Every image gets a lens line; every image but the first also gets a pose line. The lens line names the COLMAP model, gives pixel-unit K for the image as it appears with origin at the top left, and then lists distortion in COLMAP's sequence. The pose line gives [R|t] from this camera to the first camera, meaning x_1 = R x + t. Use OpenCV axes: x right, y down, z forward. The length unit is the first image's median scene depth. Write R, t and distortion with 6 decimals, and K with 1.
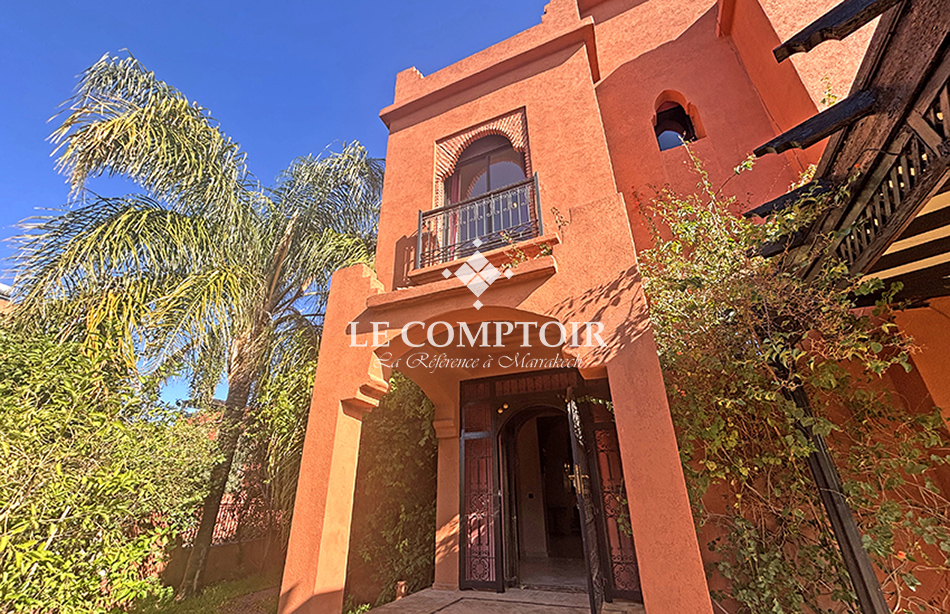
lens RADIAL K [[387.8, 0, 475.7], [0, 387.8, 322.1], [0, 0, 1]] dist [-0.000877, -0.000162]
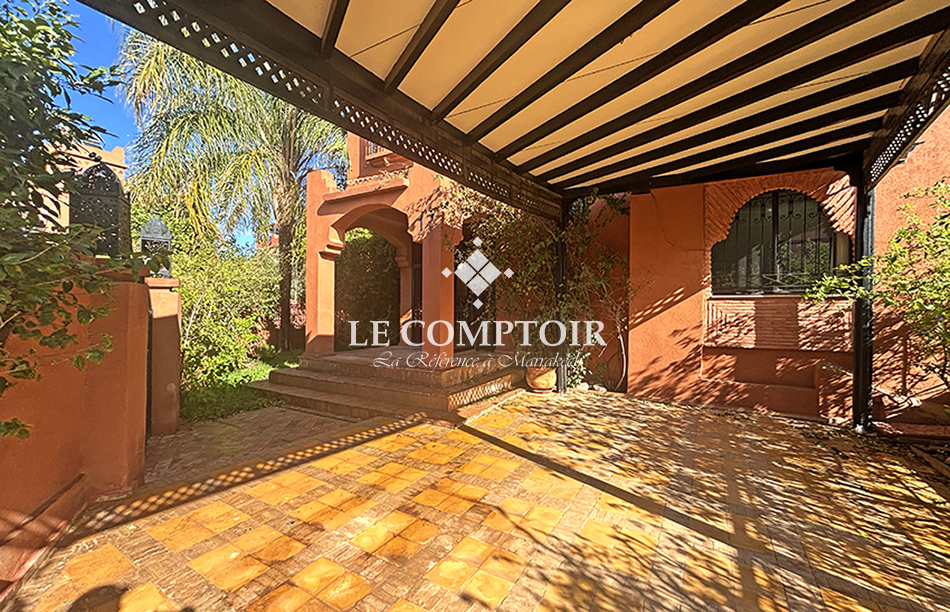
lens RADIAL K [[383.2, 0, 475.0], [0, 383.2, 306.0], [0, 0, 1]] dist [0.001335, 0.000284]
pose [[0.990788, 0.016615, -0.134400, 0.472774], [0.040168, 0.911727, 0.408829, -0.209531], [0.129329, -0.410461, 0.902660, -0.510488]]
